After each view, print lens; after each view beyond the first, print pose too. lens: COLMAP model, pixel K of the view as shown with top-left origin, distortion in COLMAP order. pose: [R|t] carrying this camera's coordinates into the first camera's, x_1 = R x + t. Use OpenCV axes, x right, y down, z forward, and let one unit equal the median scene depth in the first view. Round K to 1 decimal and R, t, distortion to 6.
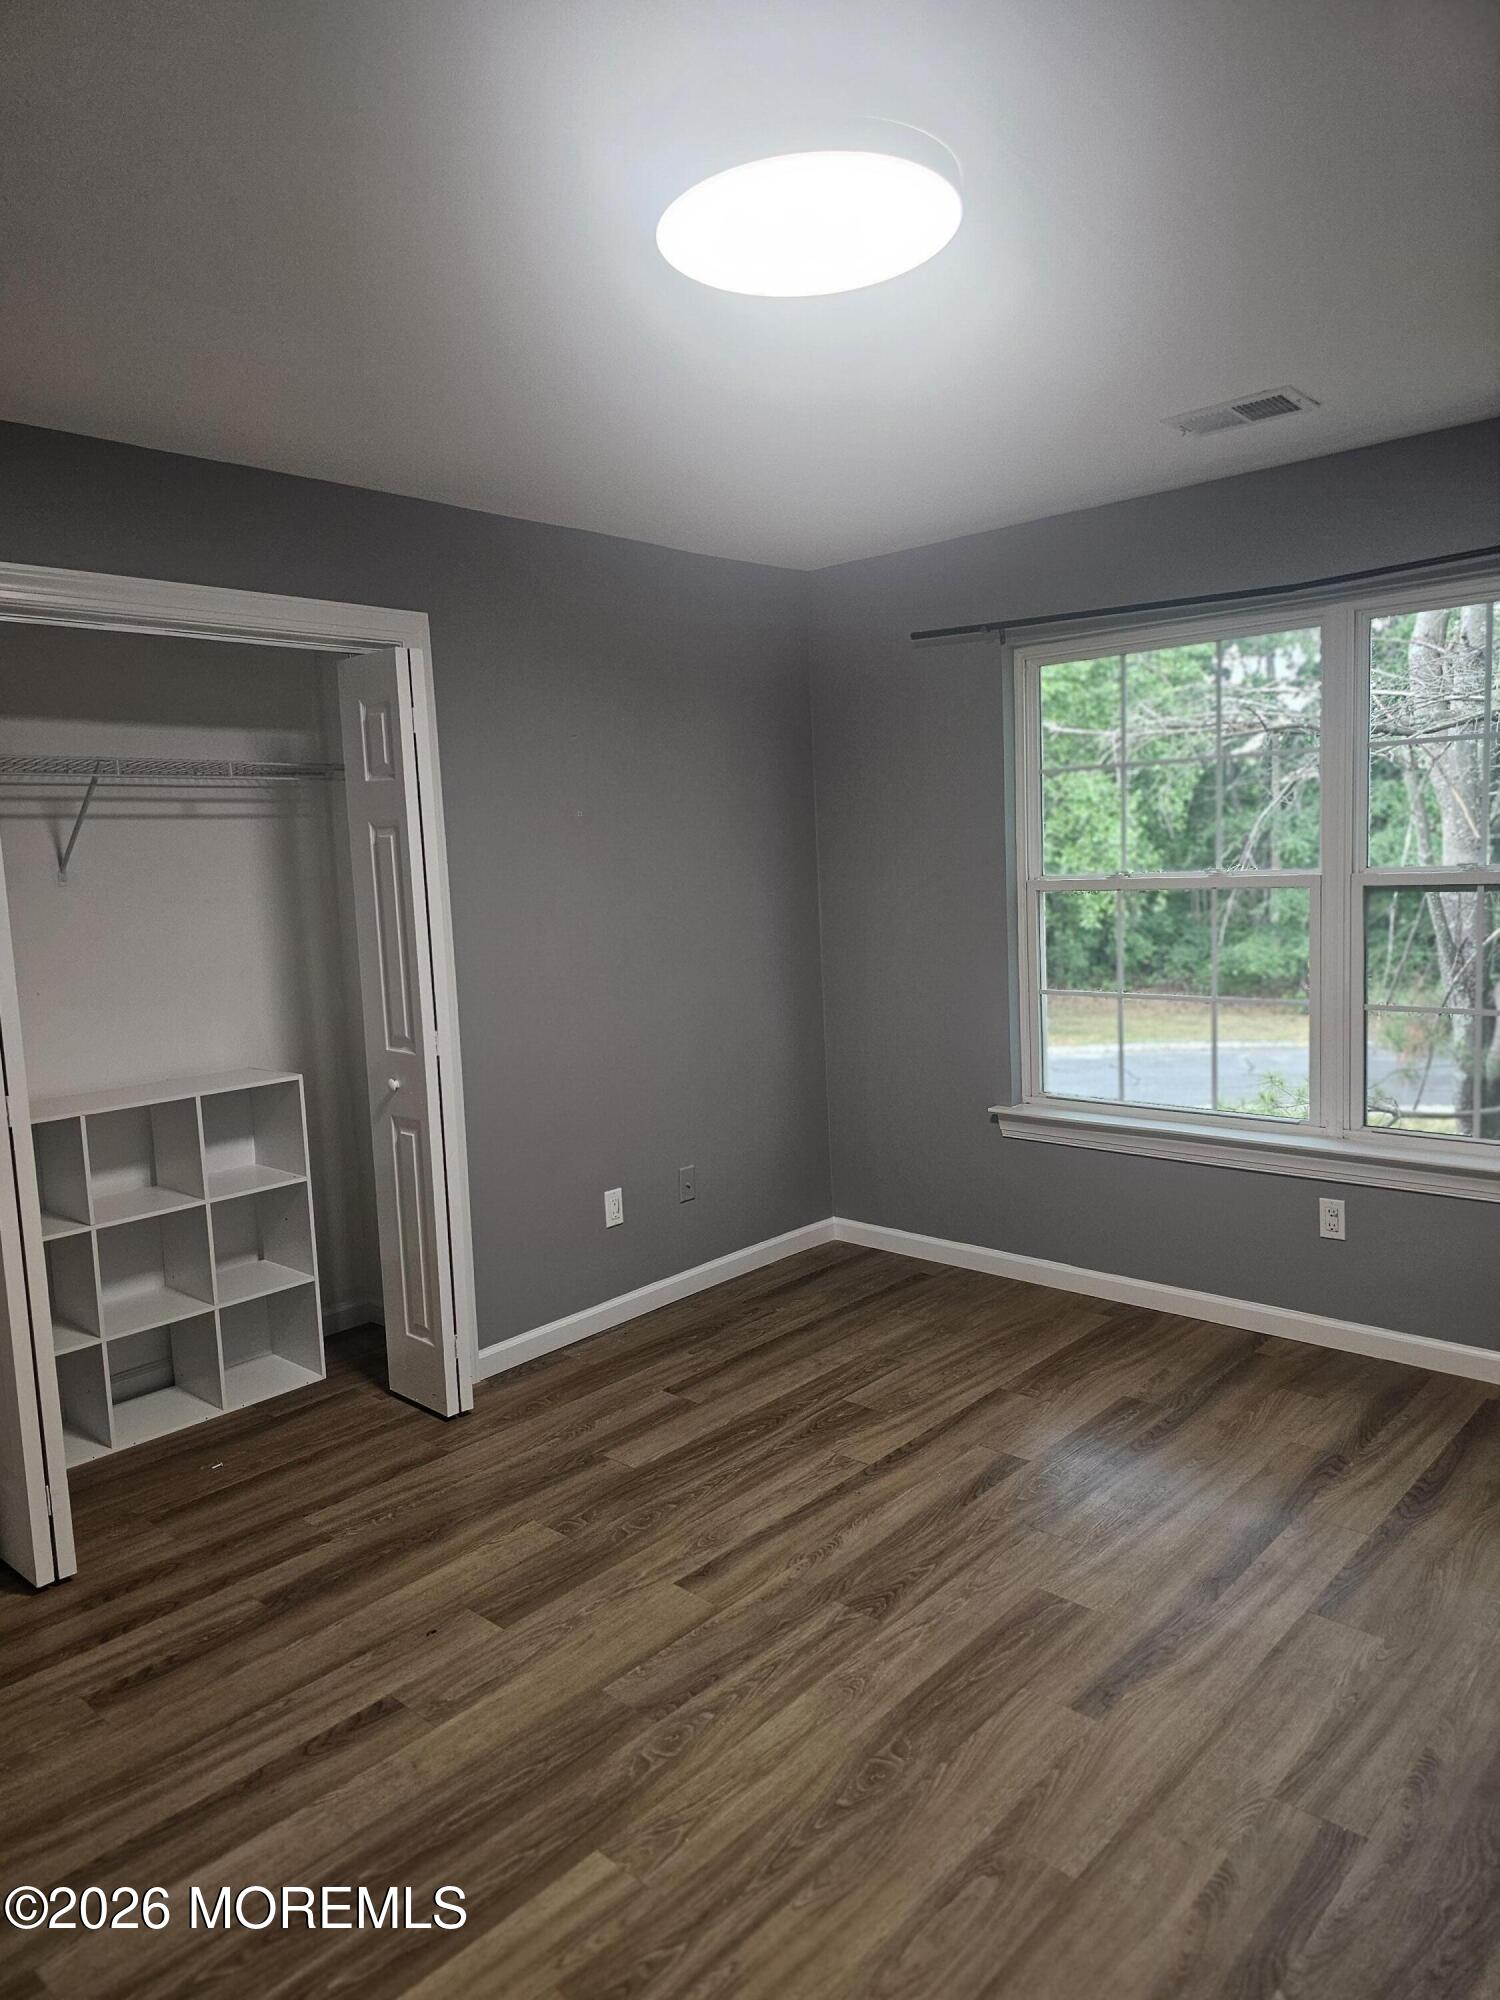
lens RADIAL K [[1359.0, 0, 752.8], [0, 1359.0, 993.0], [0, 0, 1]] dist [0.009085, -0.012102]
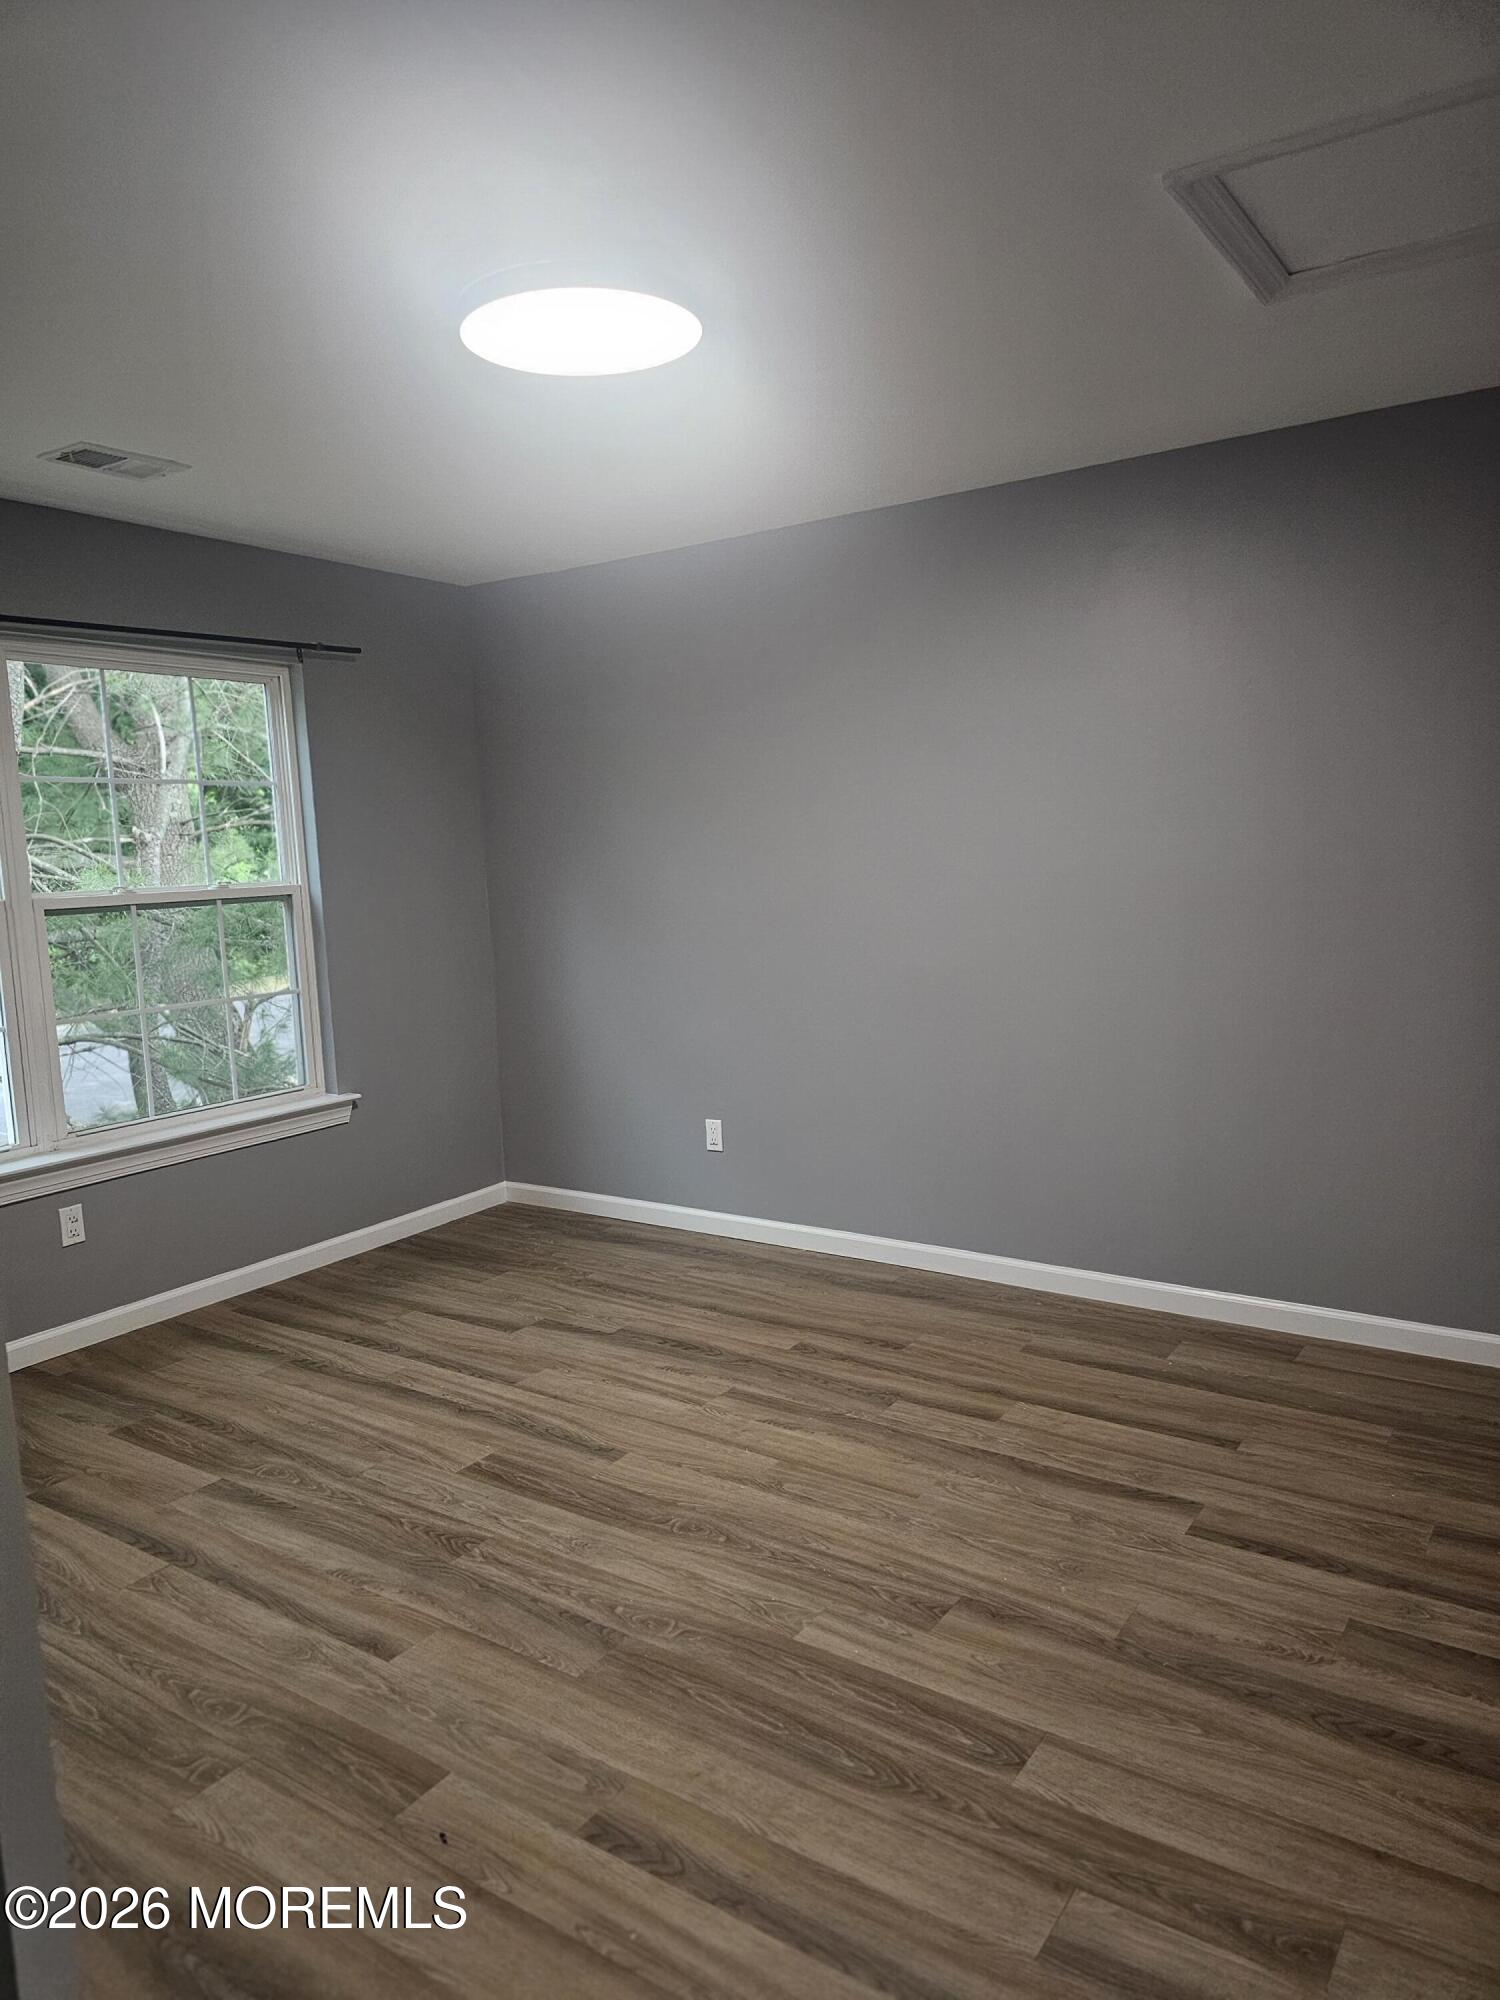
lens RADIAL K [[1359.0, 0, 750.0], [0, 1359.0, 999.3], [0, 0, 1]] dist [0.009085, -0.012102]
pose [[-0.131781, -0.079881, 0.988055, -0.968216], [0.158090, 0.982297, 0.100501, -0.043232], [-0.978592, 0.169445, -0.116819, 0.831918]]
